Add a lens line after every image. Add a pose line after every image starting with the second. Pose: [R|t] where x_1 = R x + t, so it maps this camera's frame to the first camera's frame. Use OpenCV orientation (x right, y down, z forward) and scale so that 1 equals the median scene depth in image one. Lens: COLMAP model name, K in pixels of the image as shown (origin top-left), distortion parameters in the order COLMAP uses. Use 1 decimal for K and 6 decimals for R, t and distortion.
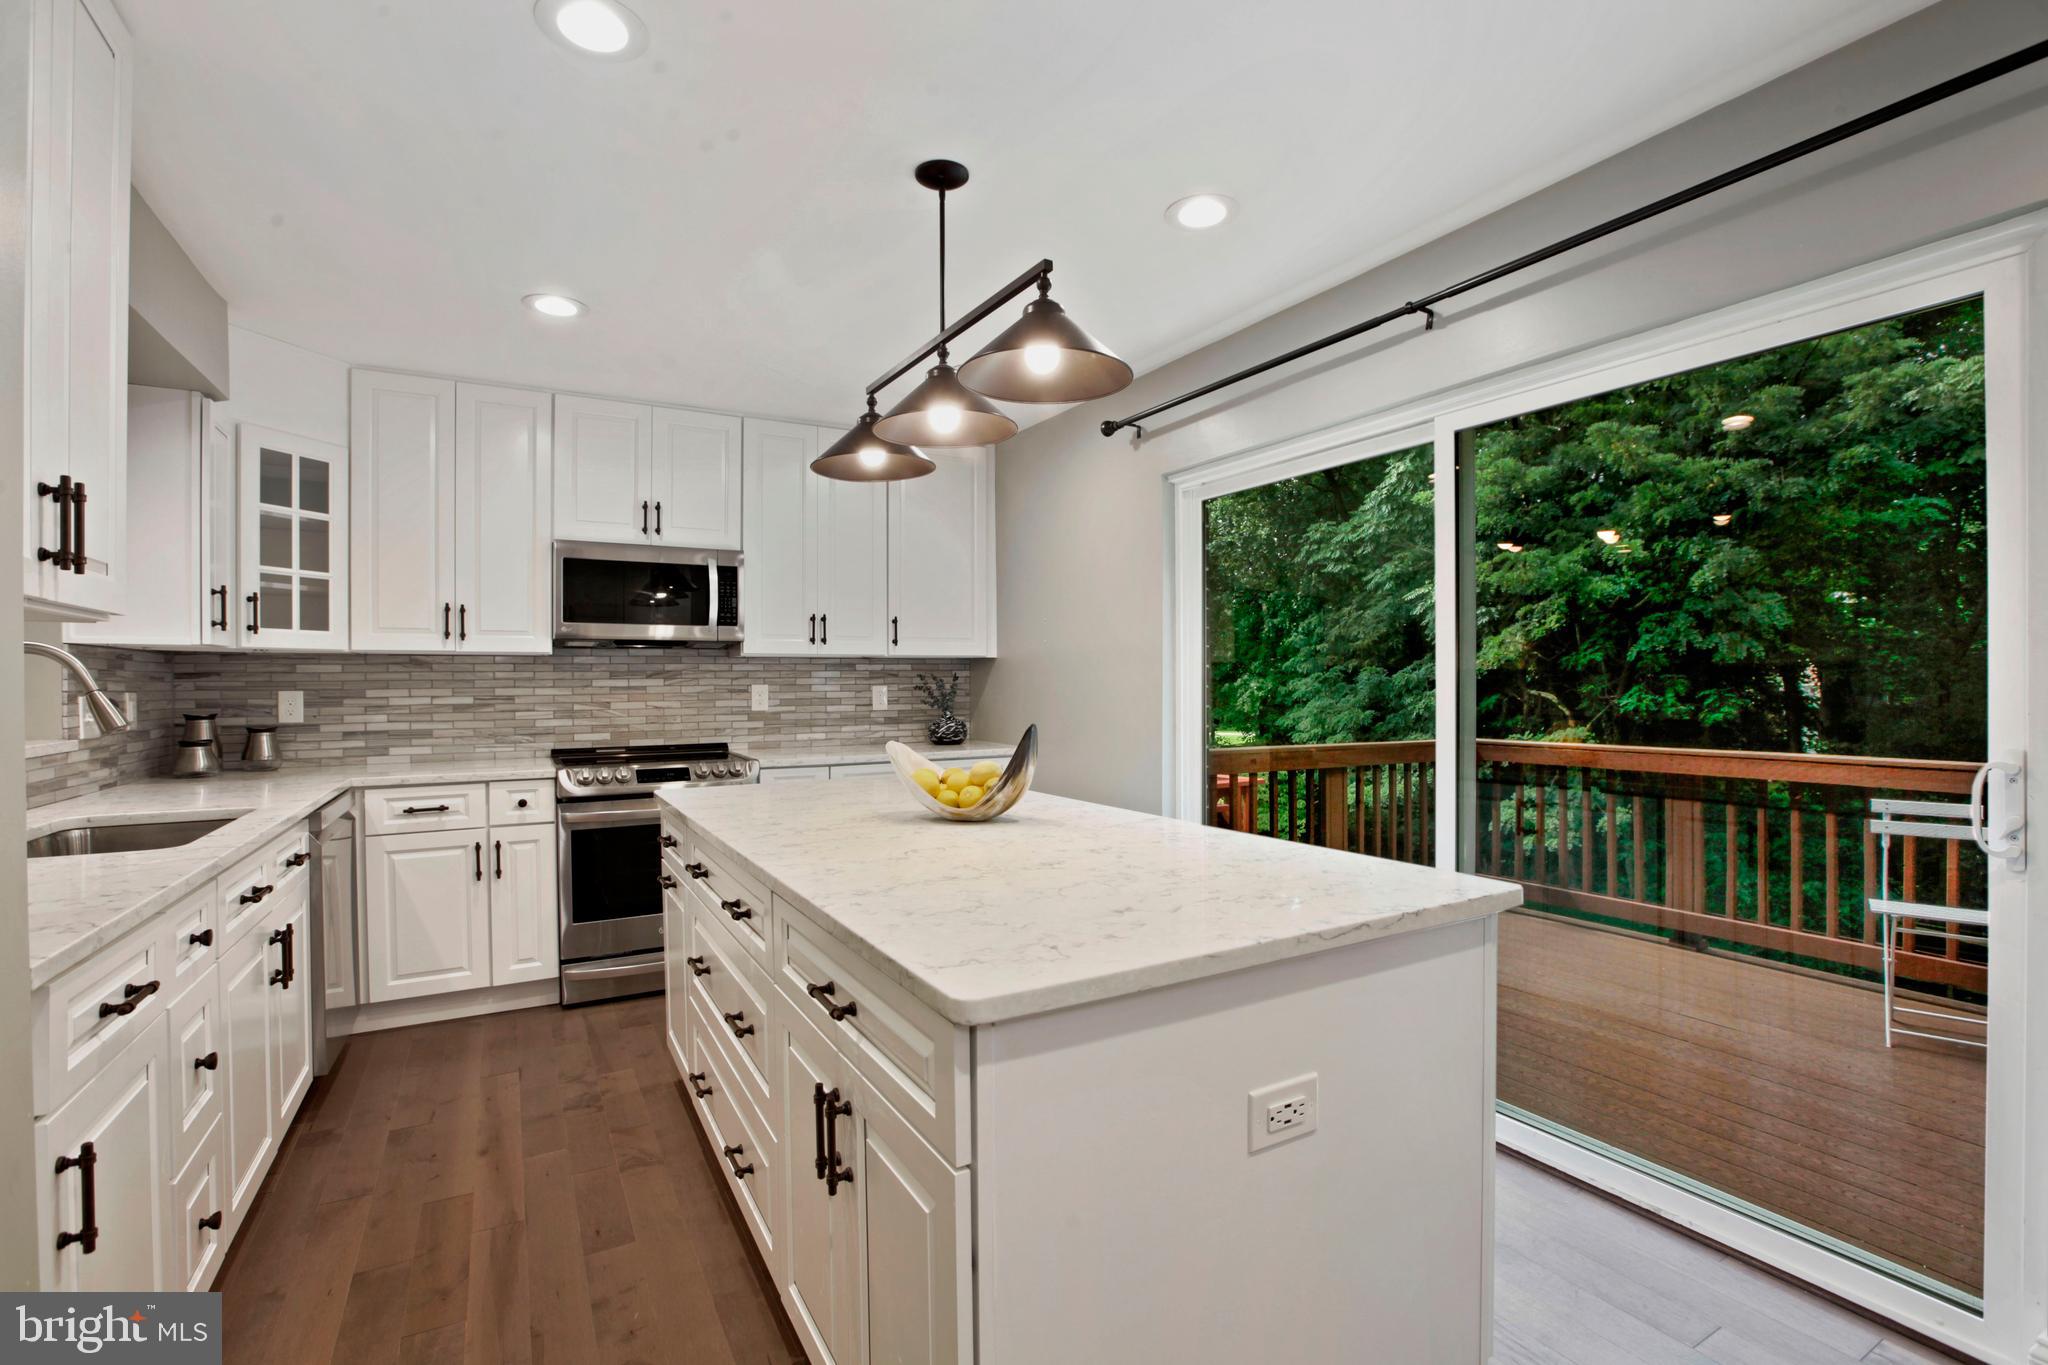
lens RADIAL K [[933.5, 0, 1030.6], [0, 933.5, 686.9], [0, 0, 1]] dist [-0.055260, 0.021028]
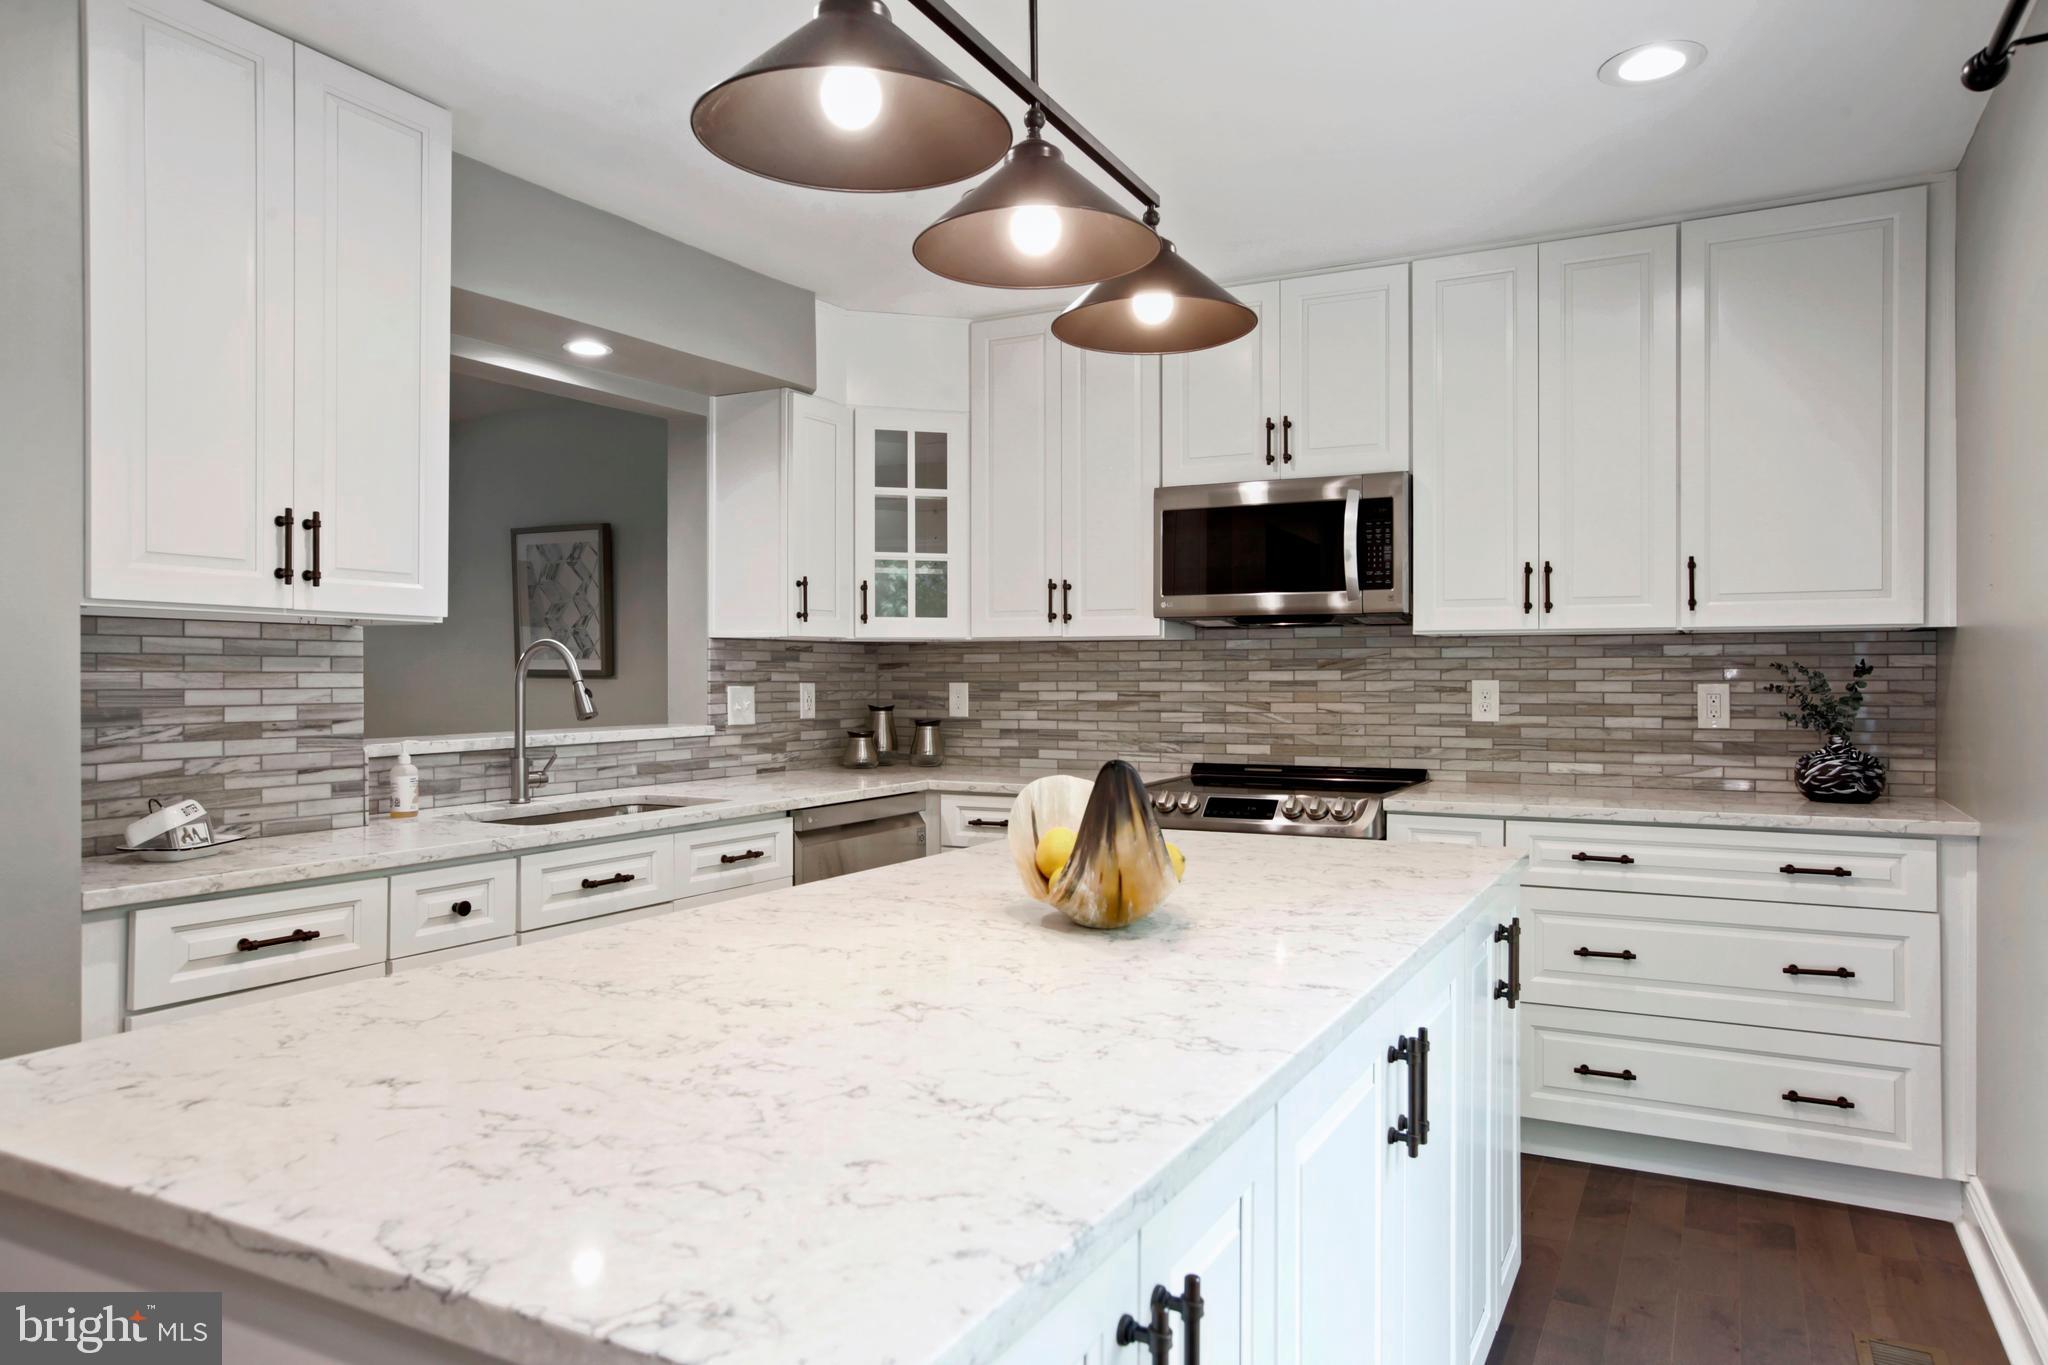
lens RADIAL K [[1329.5, 0, 1025.2], [0, 1329.5, 671.6], [0, 0, 1]] dist [-0.009197, 0.002636]
pose [[0.529372, 0.003487, -0.848383, 0.365640], [-0.007375, 0.999973, -0.000491, -0.006528], [0.848358, 0.006517, 0.529383, 0.326611]]
